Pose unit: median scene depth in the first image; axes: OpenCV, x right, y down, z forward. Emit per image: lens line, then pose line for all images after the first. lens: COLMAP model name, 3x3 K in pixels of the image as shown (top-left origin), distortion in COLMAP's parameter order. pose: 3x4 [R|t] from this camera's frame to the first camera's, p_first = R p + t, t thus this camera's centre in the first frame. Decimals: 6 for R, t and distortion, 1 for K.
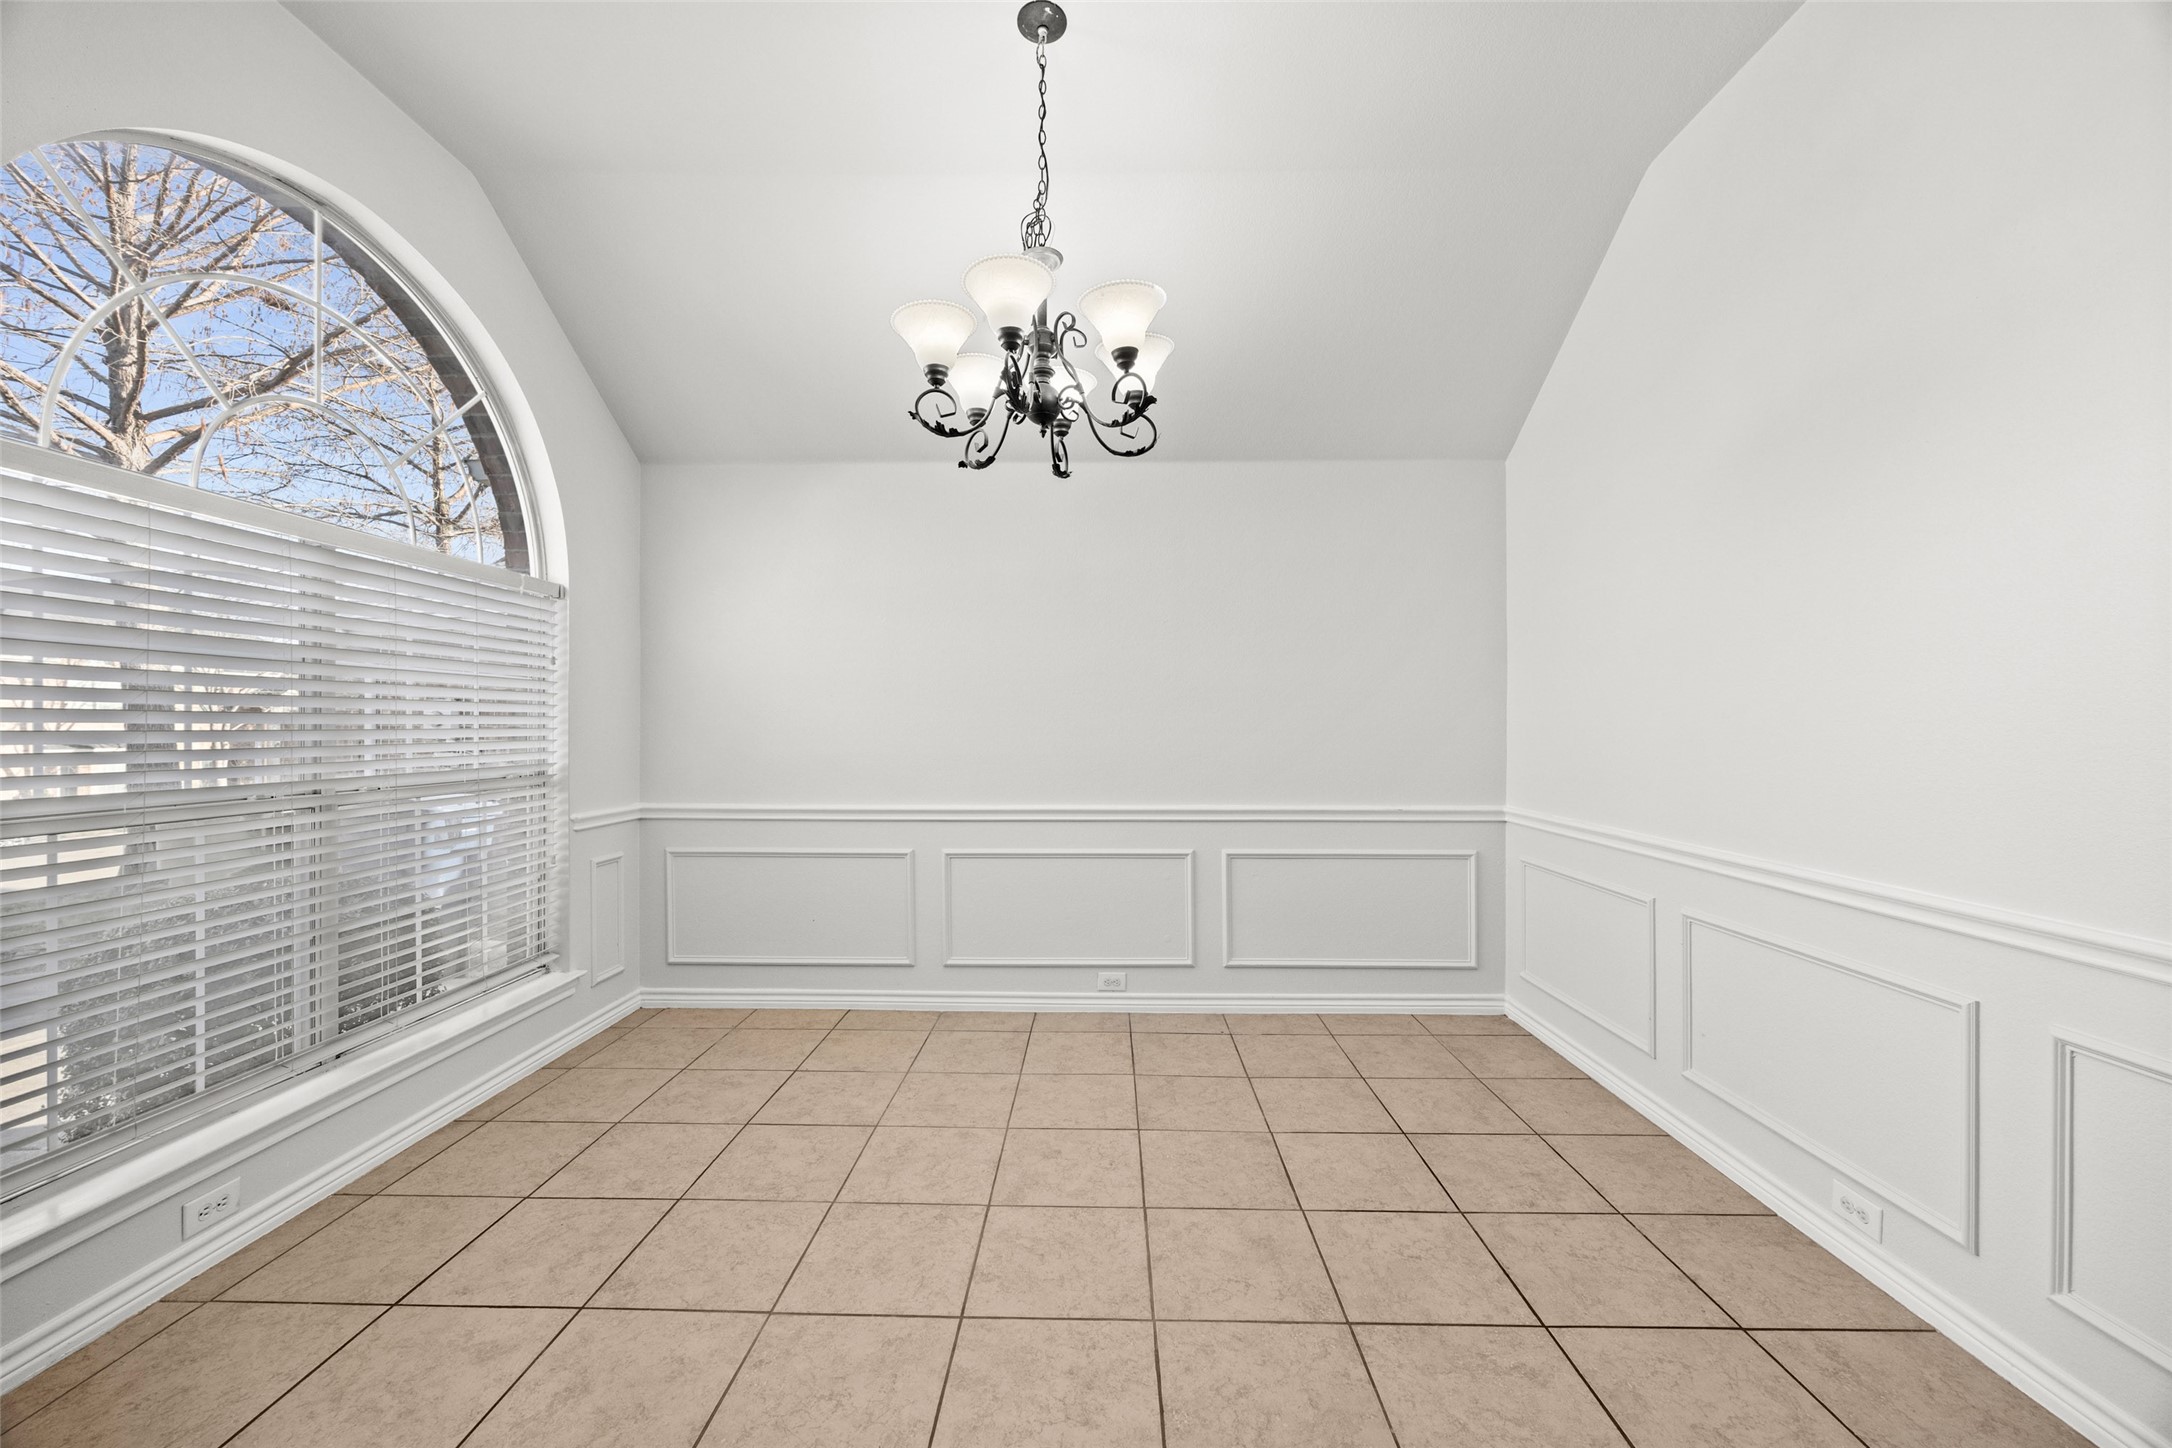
lens RADIAL K [[839.0, 0, 1095.6], [0, 839.0, 724.6], [0, 0, 1]] dist [-0.006933, 0.000441]
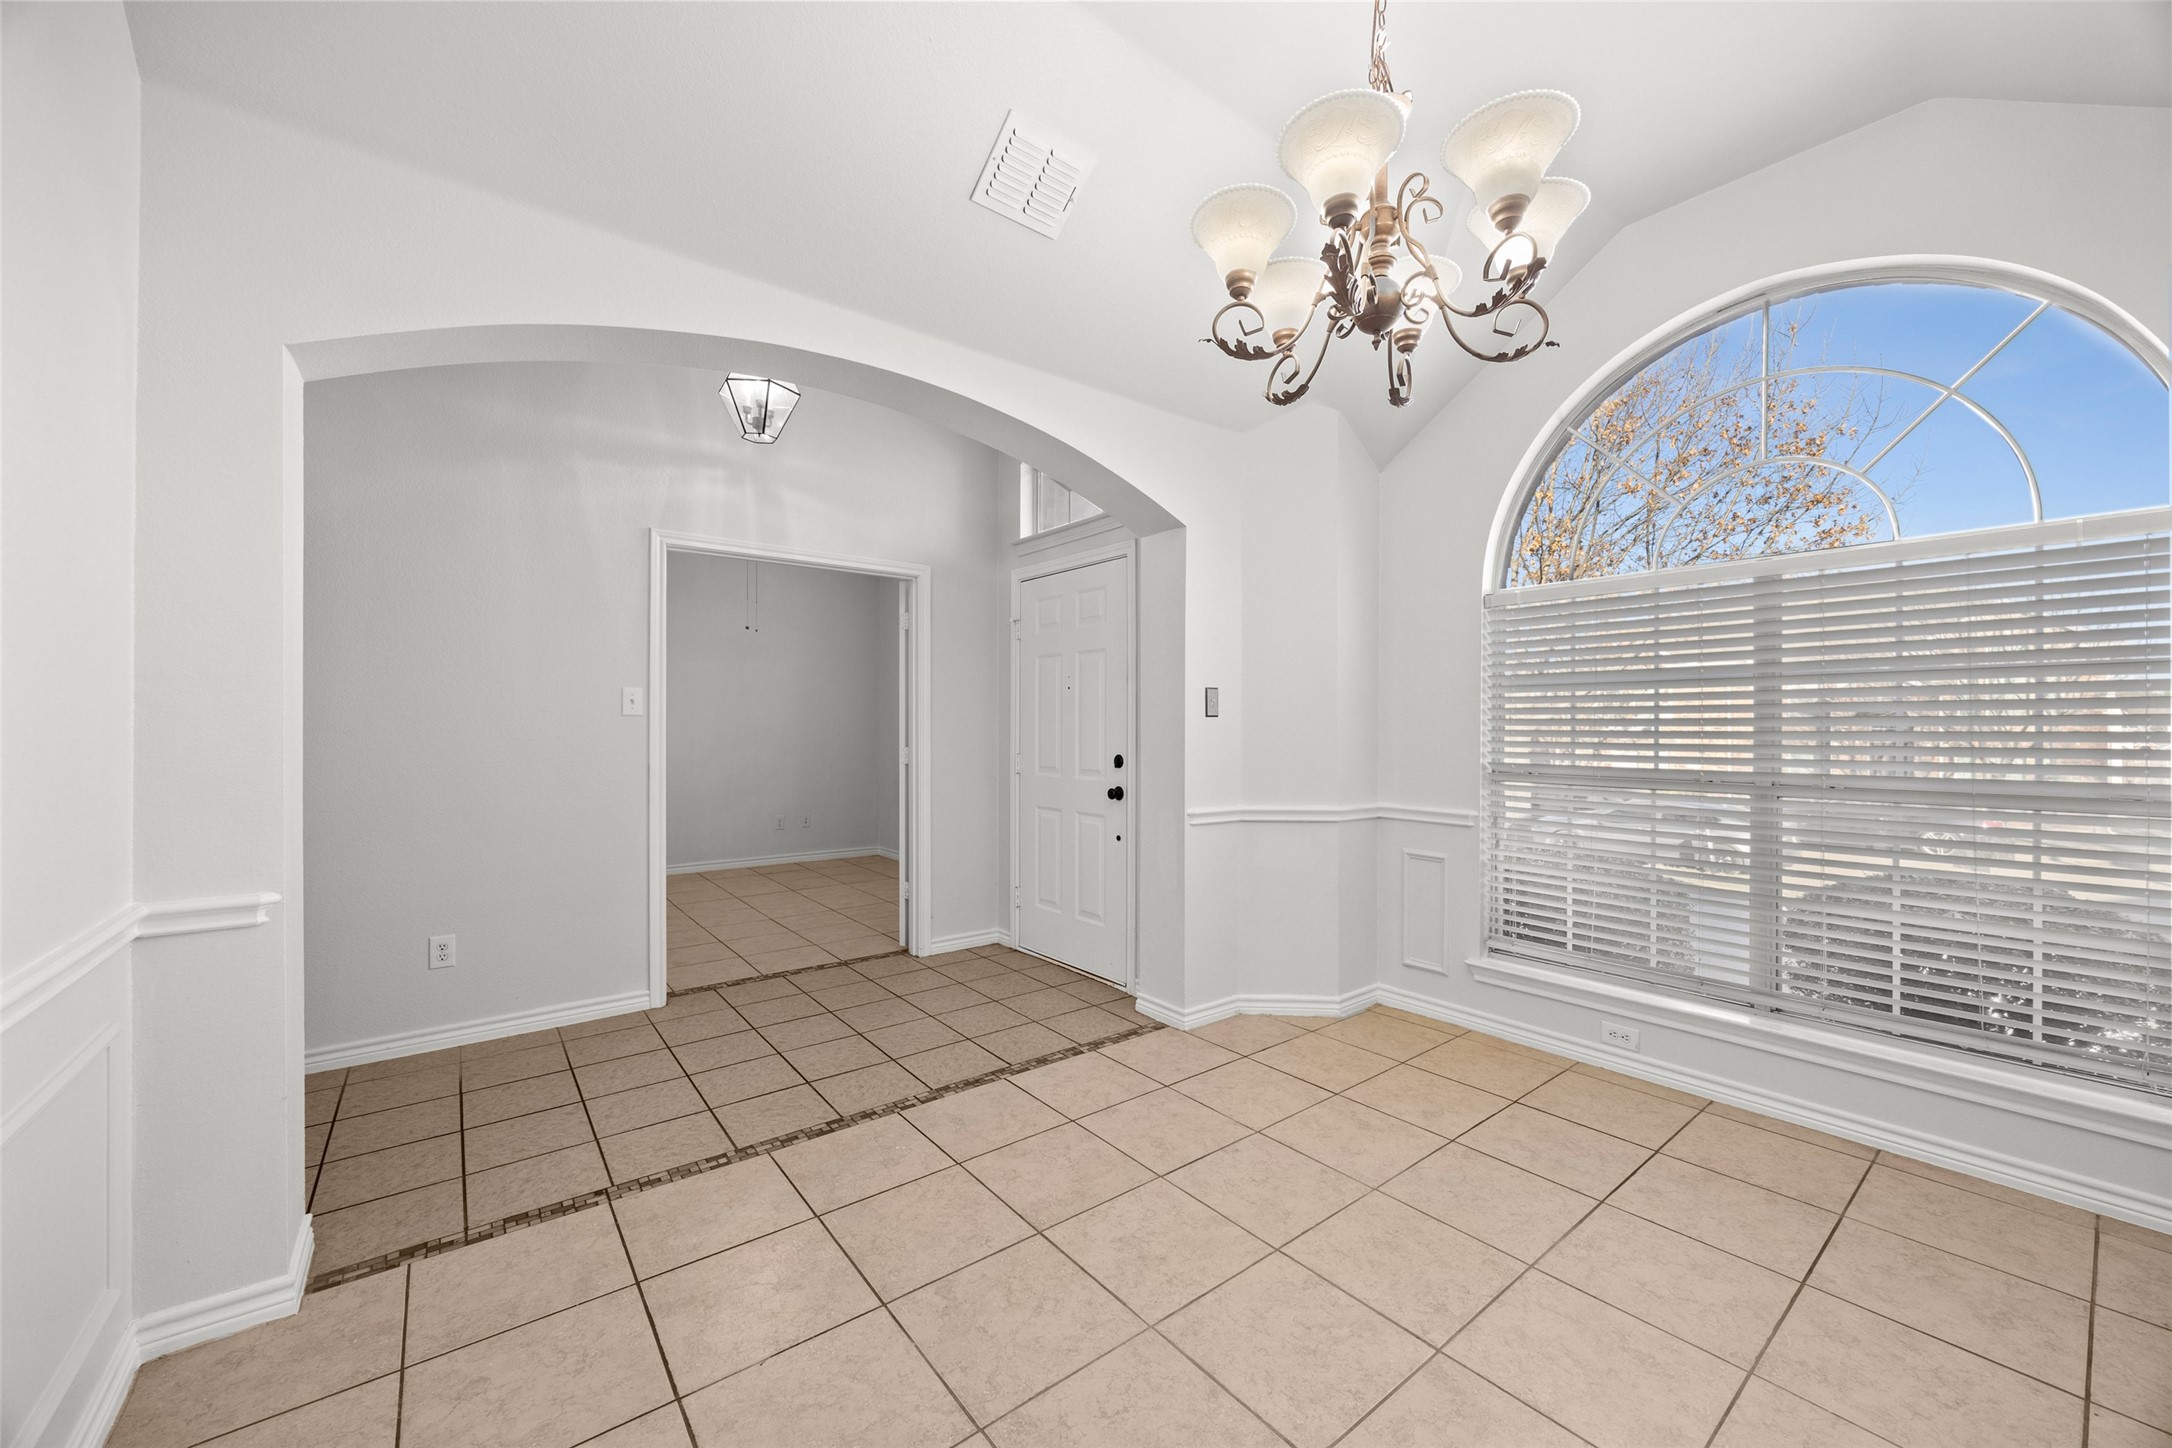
lens RADIAL K [[839.0, 0, 1094.9], [0, 839.0, 727.5], [0, 0, 1]] dist [-0.006933, 0.000441]
pose [[-0.782082, -0.000978, -0.623175, 0.652284], [-0.001721, 0.999998, 0.000590, 0.001090], [0.623173, 0.001533, -0.782082, 1.526708]]
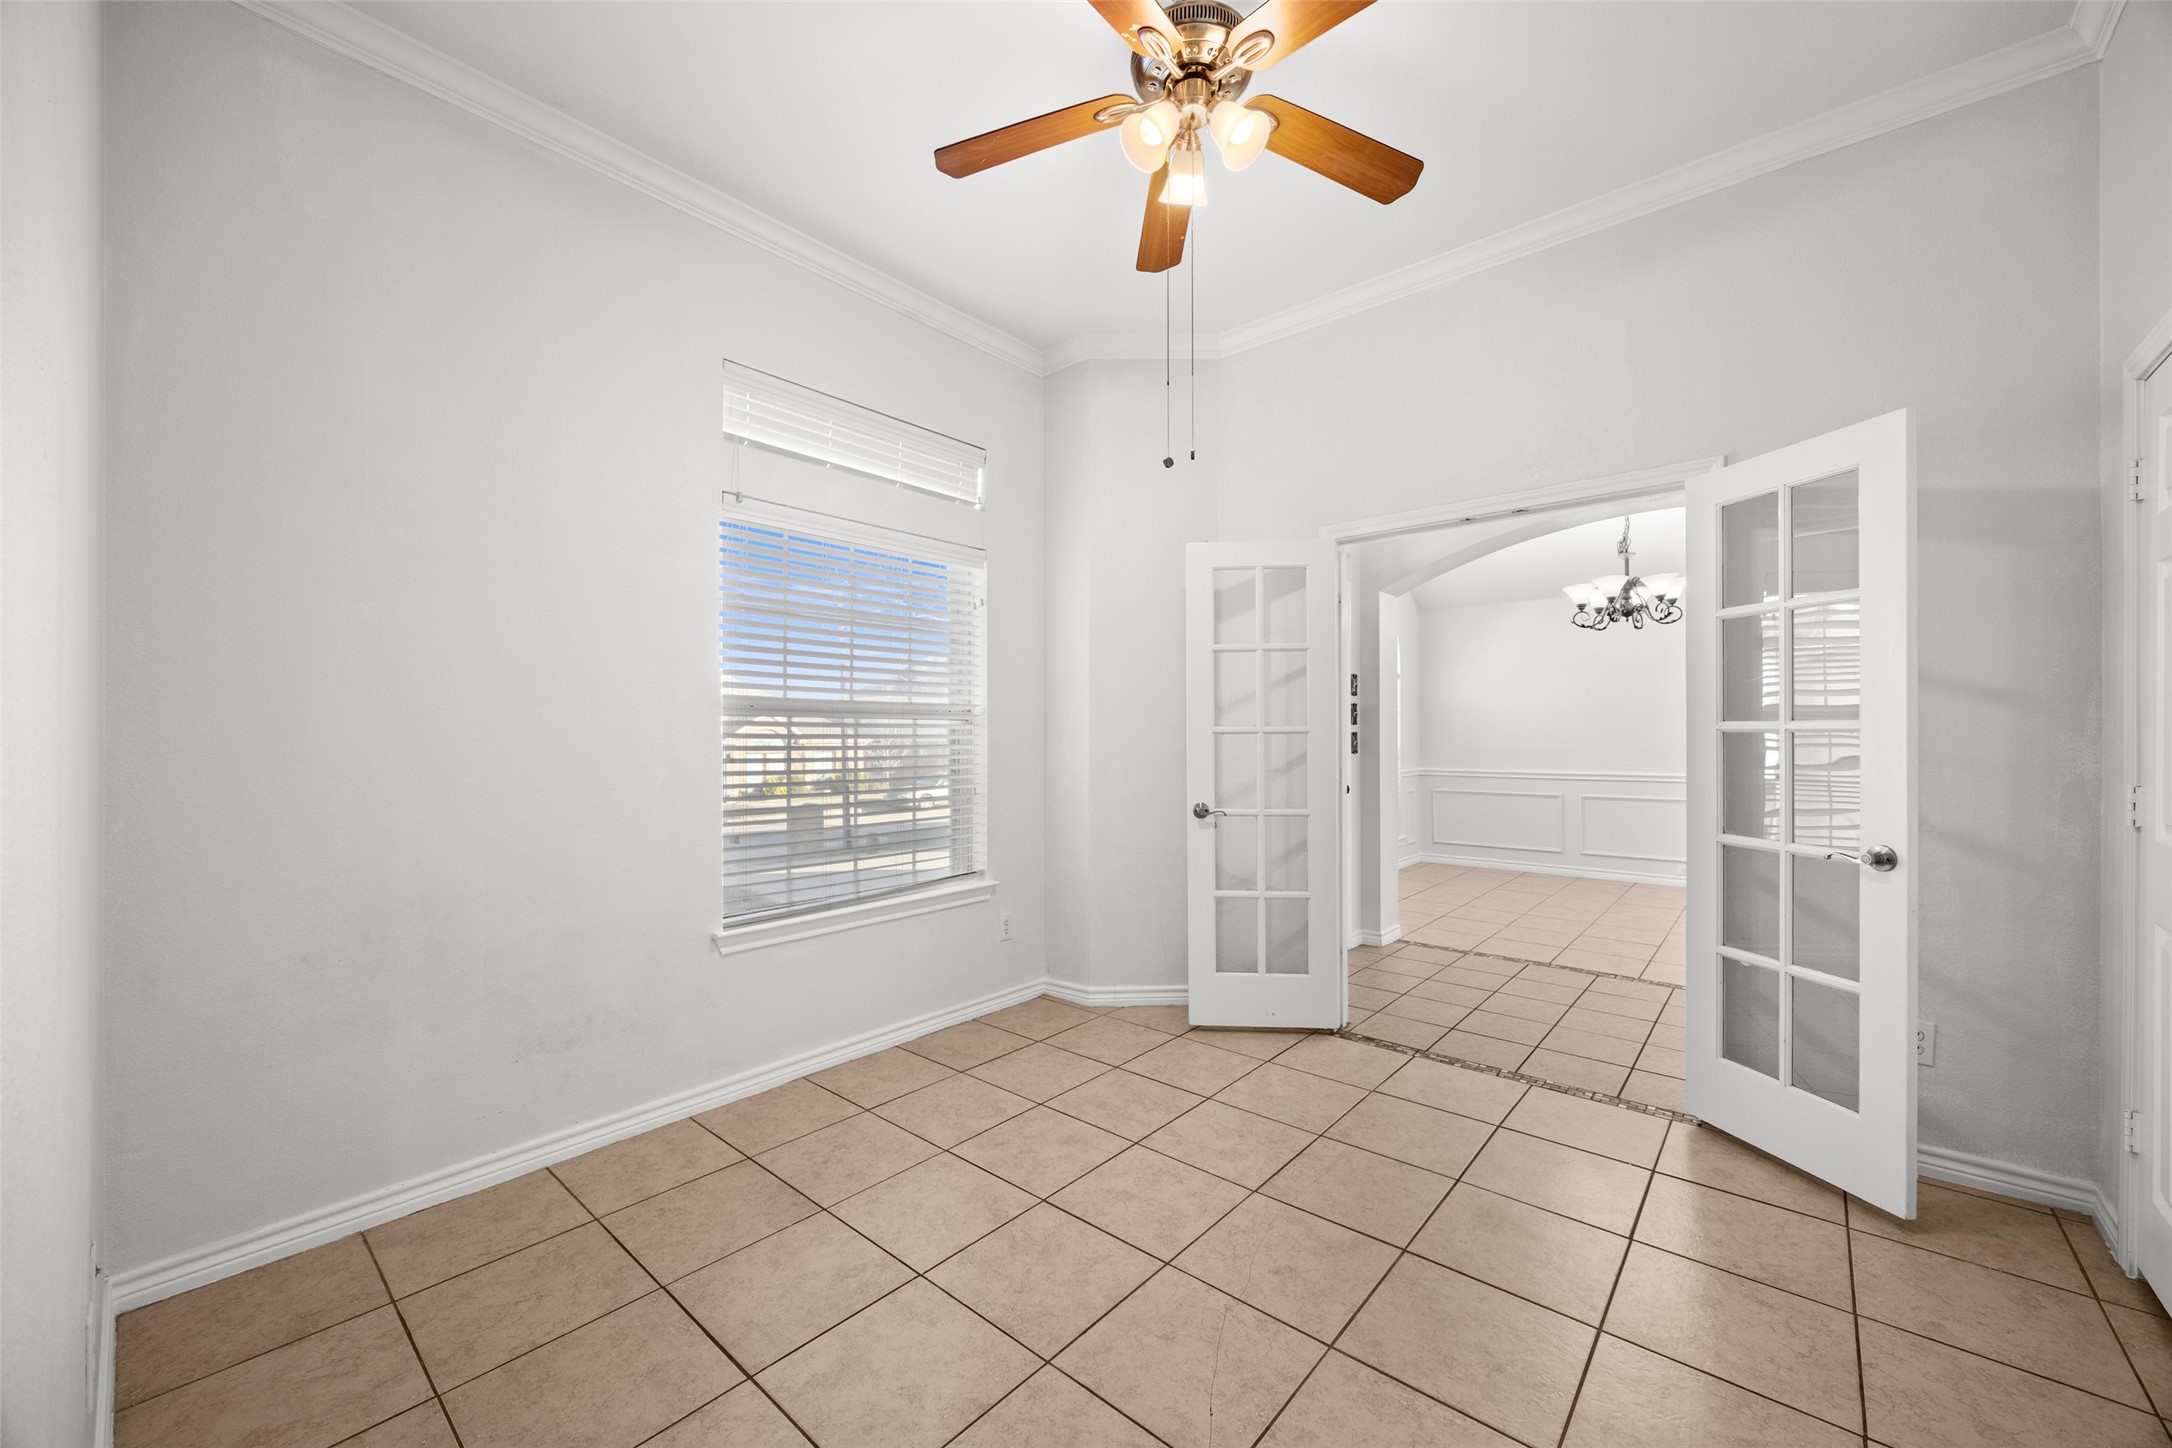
lens RADIAL K [[839.0, 0, 1092.5], [0, 839.0, 732.7], [0, 0, 1]] dist [-0.006933, 0.000441]
pose [[0.770700, -0.001567, -0.637197, 0.334726], [0.002352, 0.999997, 0.000385, 0.007465], [0.637194, -0.001795, 0.770701, -2.216372]]
